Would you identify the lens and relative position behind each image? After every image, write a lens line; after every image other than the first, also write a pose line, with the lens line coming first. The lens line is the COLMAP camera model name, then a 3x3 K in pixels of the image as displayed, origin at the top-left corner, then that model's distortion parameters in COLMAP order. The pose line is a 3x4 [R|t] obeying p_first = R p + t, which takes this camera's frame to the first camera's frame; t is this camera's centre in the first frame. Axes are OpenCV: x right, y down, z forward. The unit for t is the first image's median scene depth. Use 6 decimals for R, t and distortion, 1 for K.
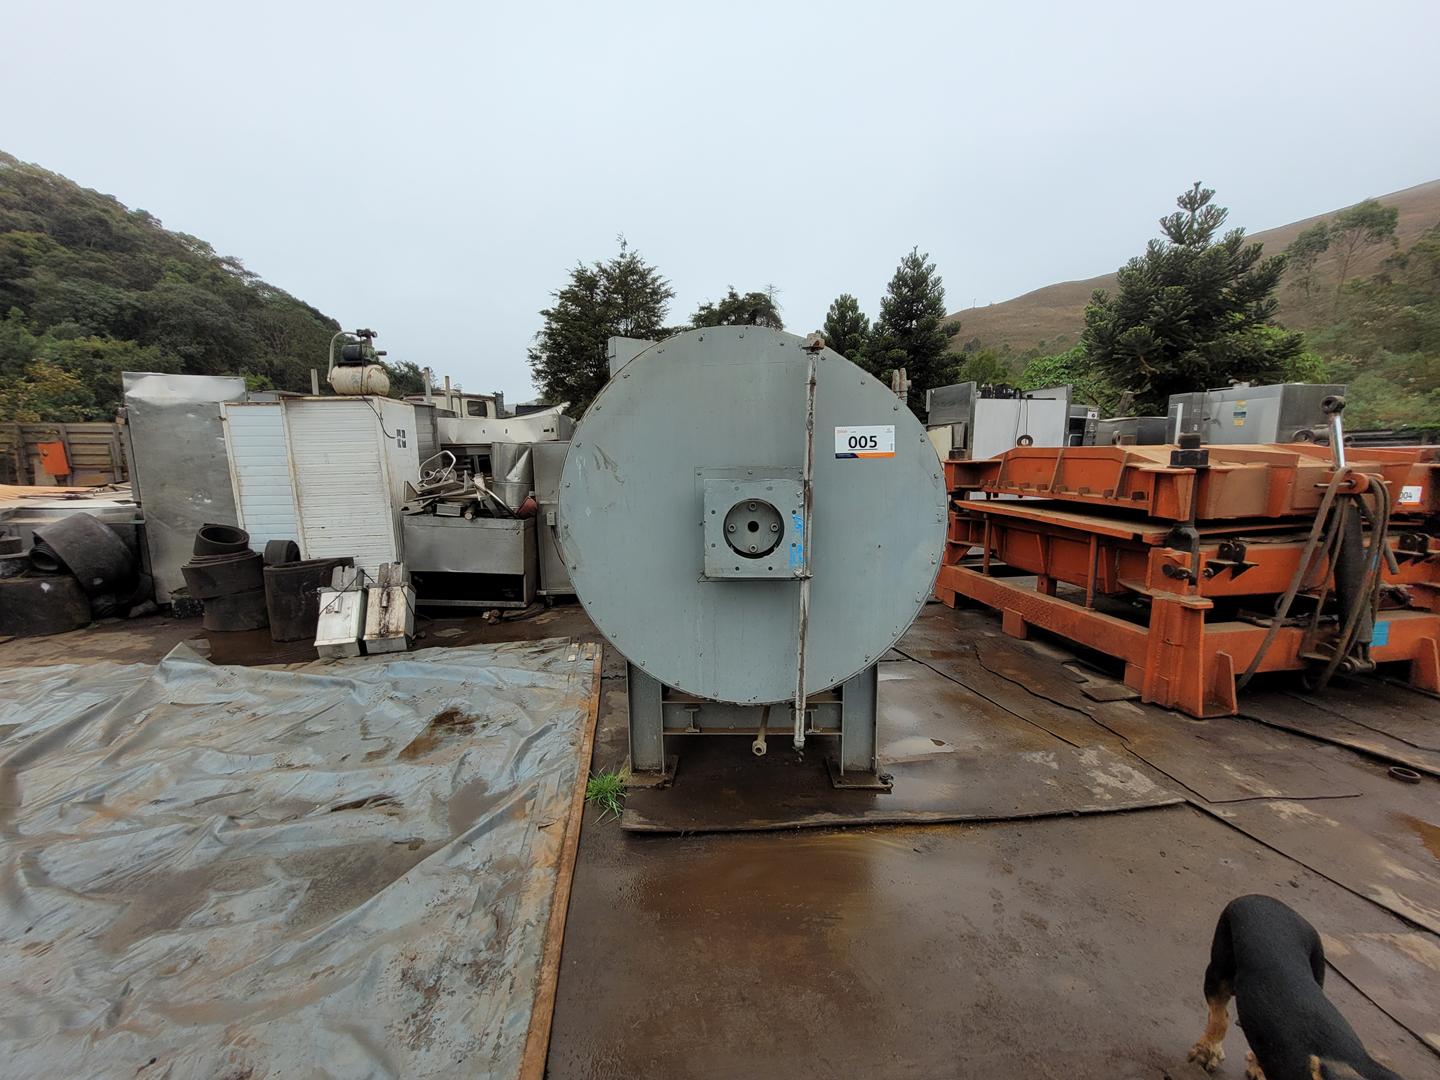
lens RADIAL K [[559.8, 0, 722.8], [0, 559.8, 532.1], [0, 0, 1]] dist [0.005040, -0.001730]
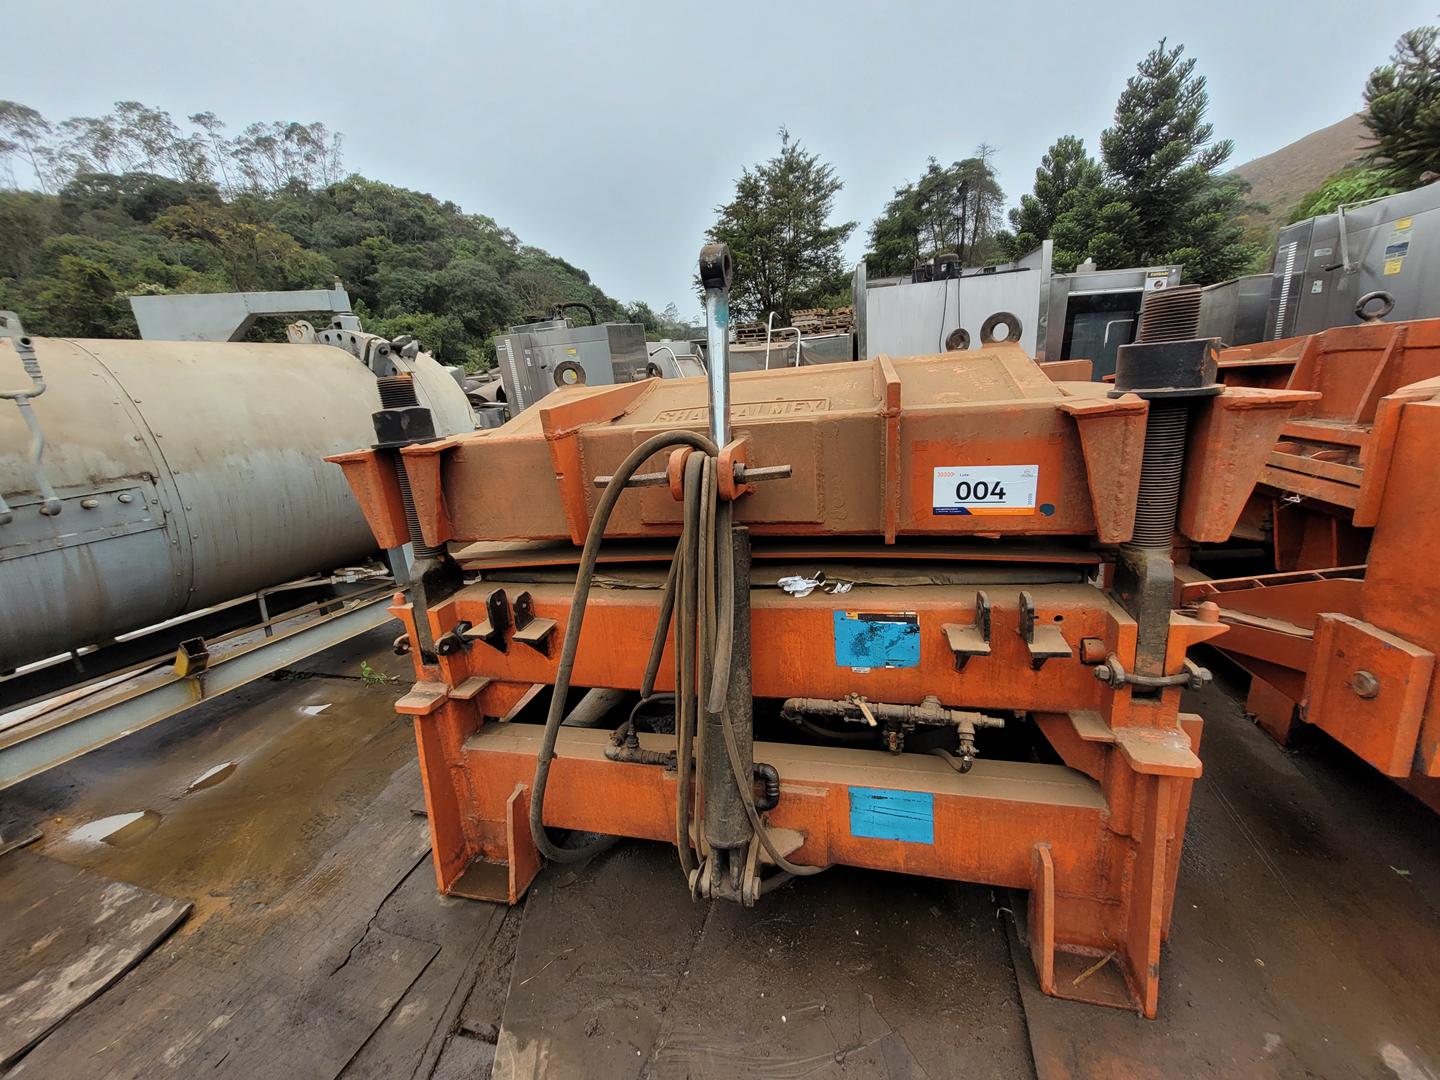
lens RADIAL K [[559.8, 0, 721.7], [0, 559.8, 531.8], [0, 0, 1]] dist [0.005040, -0.001730]
pose [[0.915623, 0.035146, -0.400500, 0.484198], [0.021084, 0.990603, 0.135134, -0.036803], [0.401486, -0.132176, 0.906278, 0.237465]]
